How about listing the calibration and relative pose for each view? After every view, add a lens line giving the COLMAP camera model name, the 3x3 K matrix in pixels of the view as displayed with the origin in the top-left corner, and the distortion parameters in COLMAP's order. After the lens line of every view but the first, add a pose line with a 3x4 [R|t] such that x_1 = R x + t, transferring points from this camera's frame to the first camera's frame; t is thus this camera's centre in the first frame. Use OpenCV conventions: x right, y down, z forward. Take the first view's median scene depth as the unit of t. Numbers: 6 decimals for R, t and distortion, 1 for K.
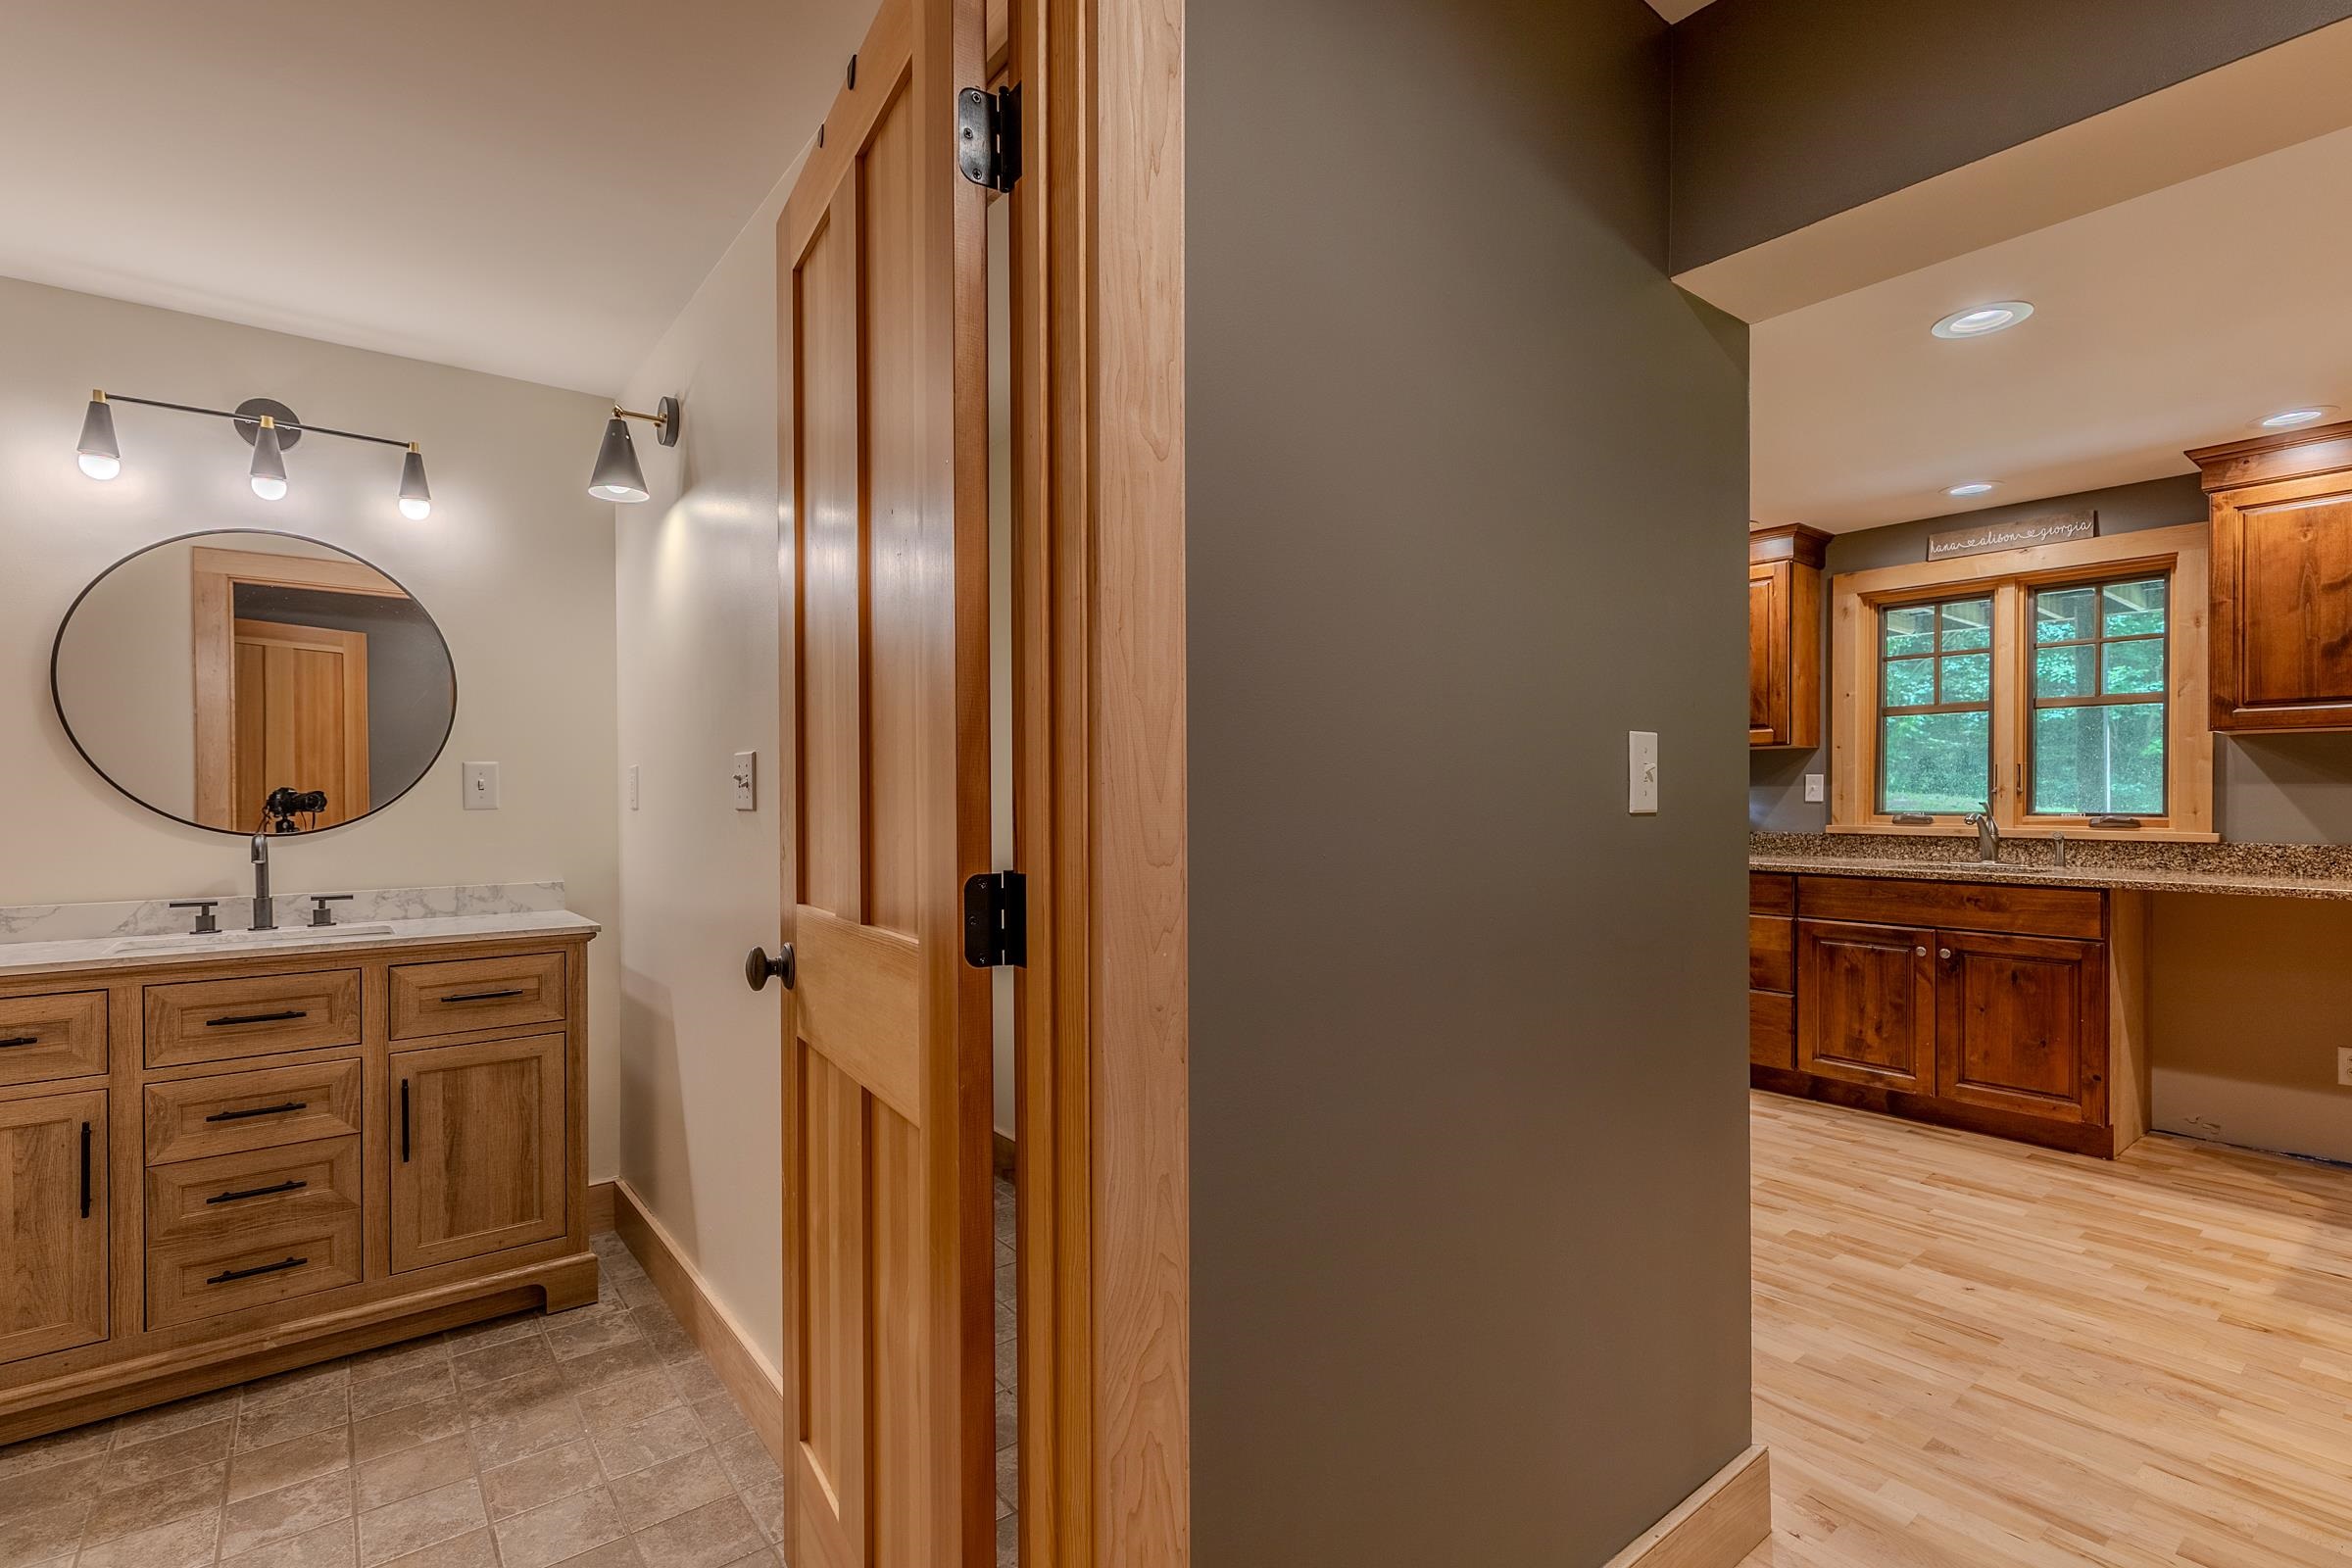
lens RADIAL K [[1087.9, 0, 1179.3], [0, 1087.9, 817.2], [0, 0, 1]] dist [0.011877, 0.000520]
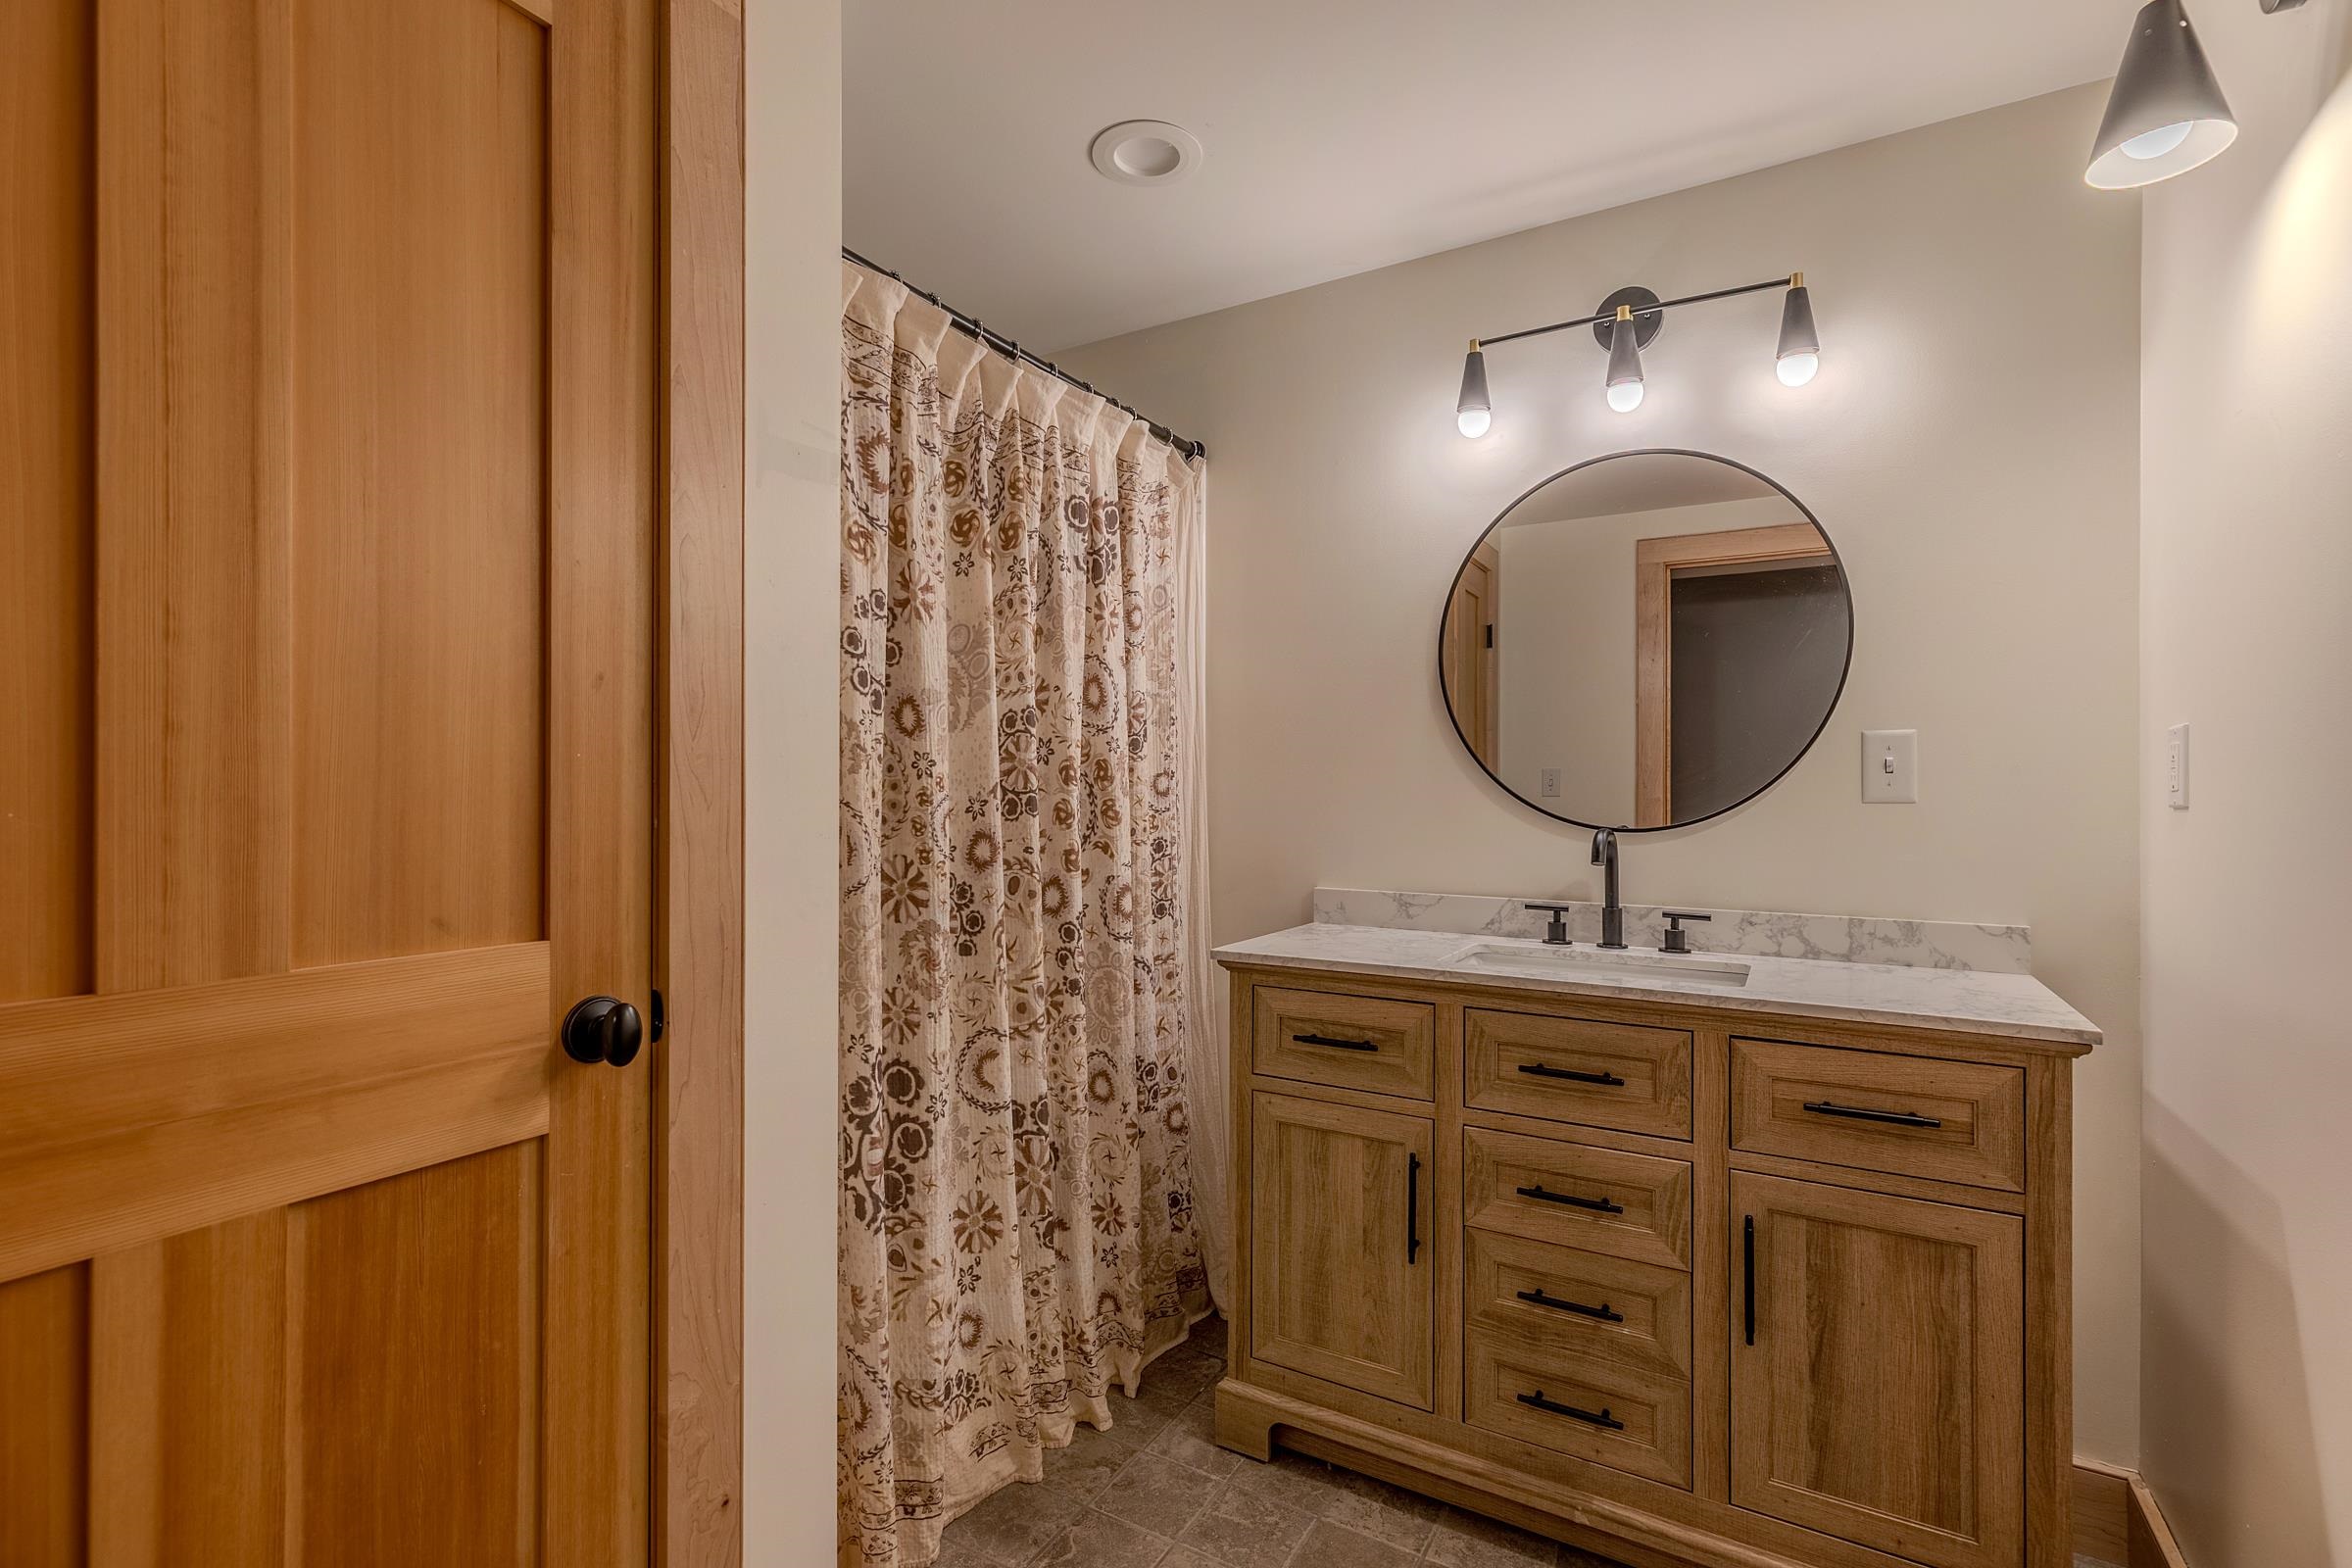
lens RADIAL K [[1061.5, 0, 1172.3], [0, 1061.5, 773.1], [0, 0, 1]] dist [0.001295, 0.000365]
pose [[0.358151, -0.006529, -0.933641, -0.232665], [-0.024150, 0.999576, -0.016254, -0.004828], [0.933351, 0.028369, 0.357842, 0.434760]]
